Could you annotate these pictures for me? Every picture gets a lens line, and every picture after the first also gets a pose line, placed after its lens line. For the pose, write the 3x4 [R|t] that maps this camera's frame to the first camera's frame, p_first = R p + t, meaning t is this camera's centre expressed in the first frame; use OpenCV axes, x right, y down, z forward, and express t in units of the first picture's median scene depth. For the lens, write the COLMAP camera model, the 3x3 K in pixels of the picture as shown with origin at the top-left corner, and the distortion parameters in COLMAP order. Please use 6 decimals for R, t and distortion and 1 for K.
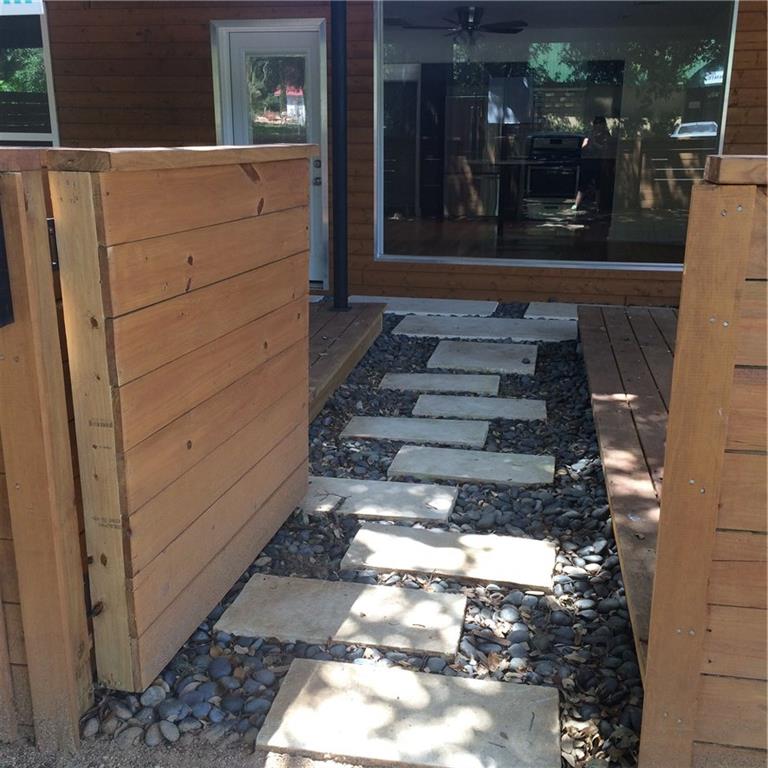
lens RADIAL K [[874.8, 0, 387.0], [0, 874.8, 387.7], [0, 0, 1]] dist [0.055031, 0.000000]
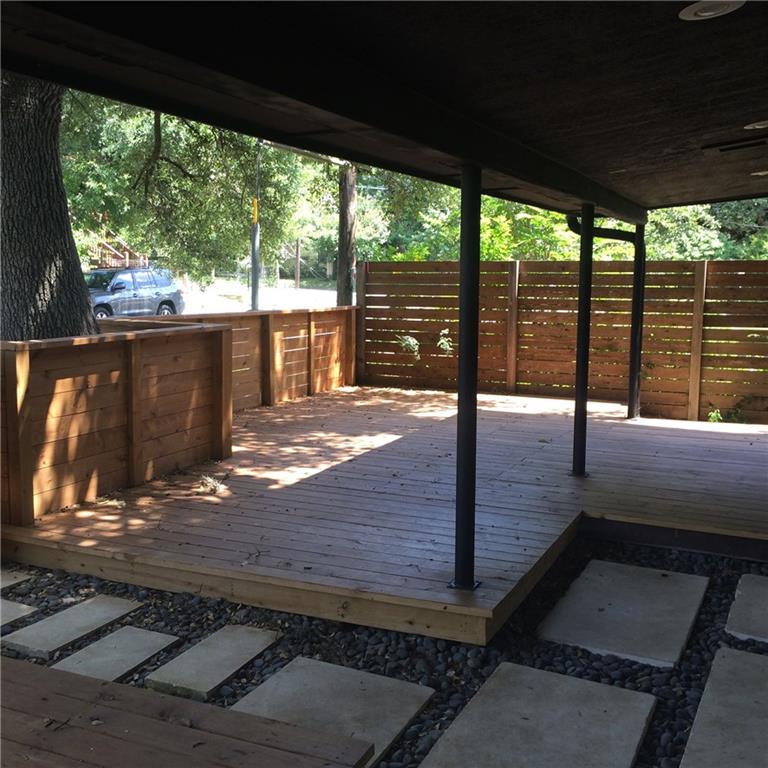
lens RADIAL K [[874.8, 0, 378.6], [0, 874.8, 380.5], [0, 0, 1]] dist [0.055031, 0.000000]
pose [[-0.255134, 0.115026, -0.960039, 0.505876], [-0.280105, 0.941530, 0.187247, -0.286417], [0.925445, 0.316685, -0.207998, 0.810771]]
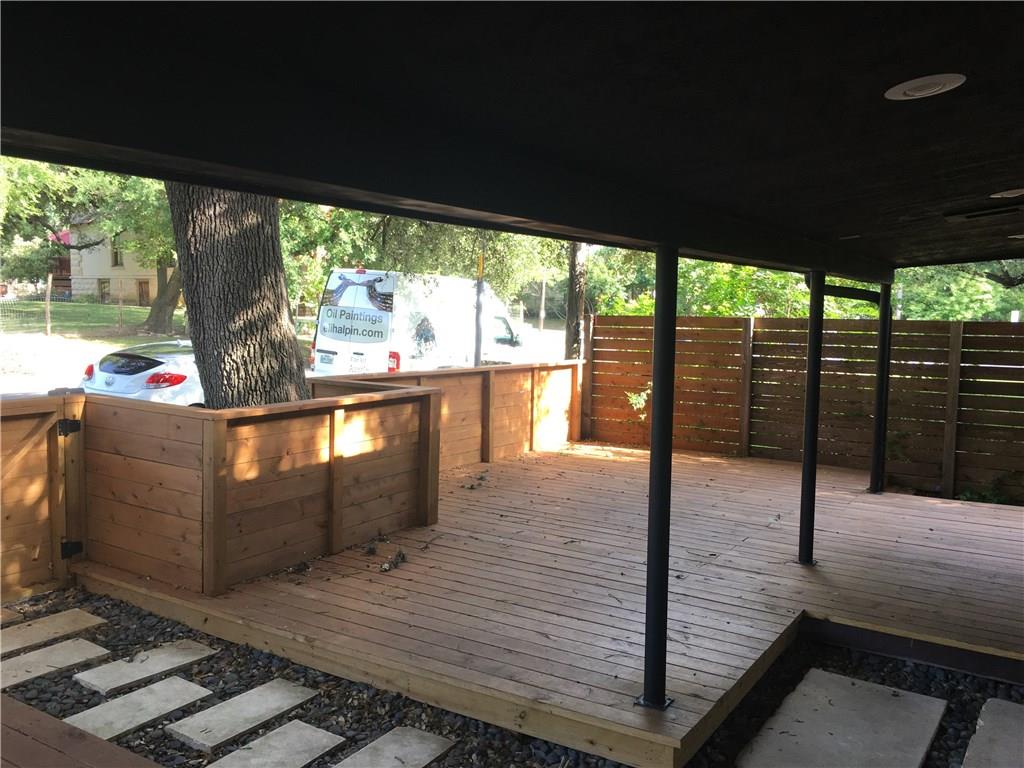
lens RADIAL K [[866.0, 0, 507.0], [0, 866.0, 381.2], [0, 0, 1]] dist [0.072300, -0.084197]
pose [[-0.384747, 0.067112, -0.920579, 0.452233], [-0.279598, 0.942021, 0.185531, -0.319125], [0.879656, 0.328774, -0.343675, 0.824185]]
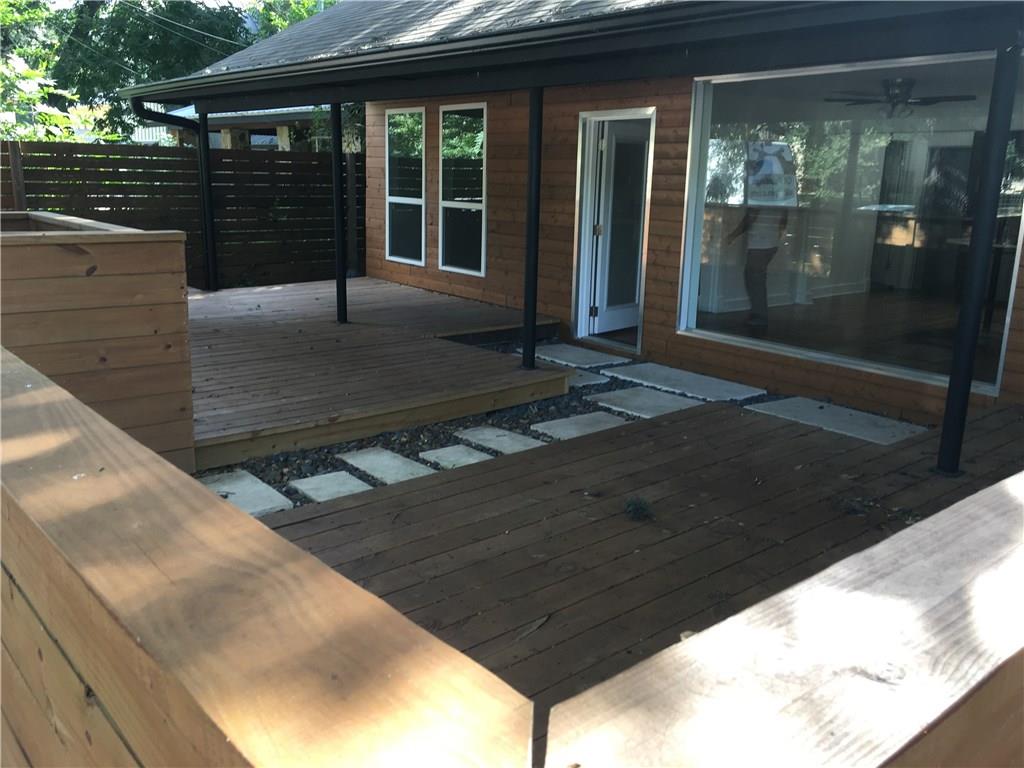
lens RADIAL K [[866.0, 0, 506.5], [0, 866.0, 385.1], [0, 0, 1]] dist [0.072300, -0.084197]
pose [[0.769217, 0.162211, -0.618055, 0.484739], [-0.199020, 0.979949, 0.009495, -0.057058], [0.607203, 0.115701, 0.786077, 0.087688]]
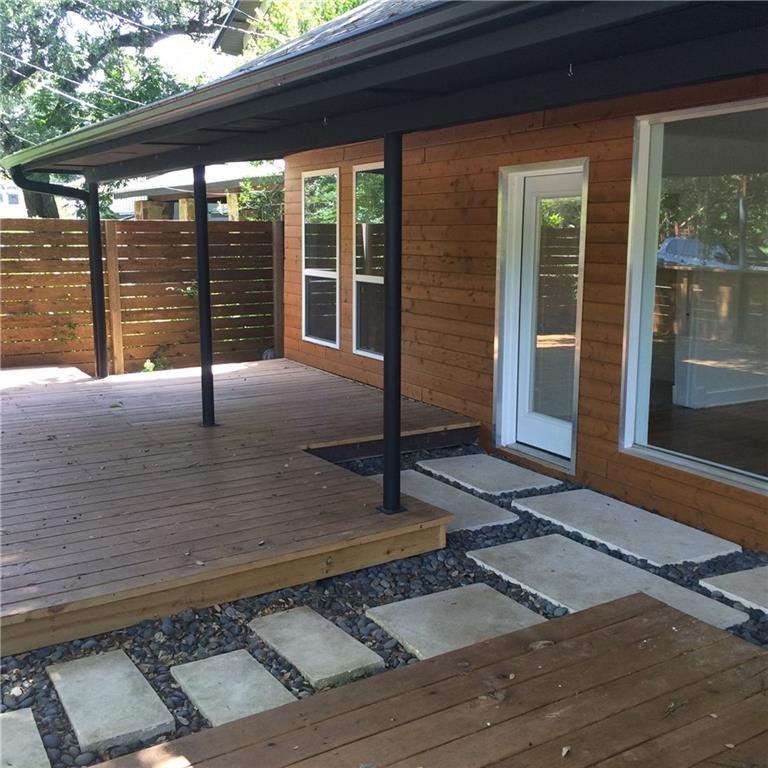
lens RADIAL K [[874.8, 0, 379.7], [0, 874.8, 376.4], [0, 0, 1]] dist [0.055031, 0.000000]
pose [[0.665949, 0.116962, -0.736771, 0.416312], [-0.210936, 0.976852, -0.035585, -0.141249], [0.715554, 0.179109, 0.675205, 0.327282]]
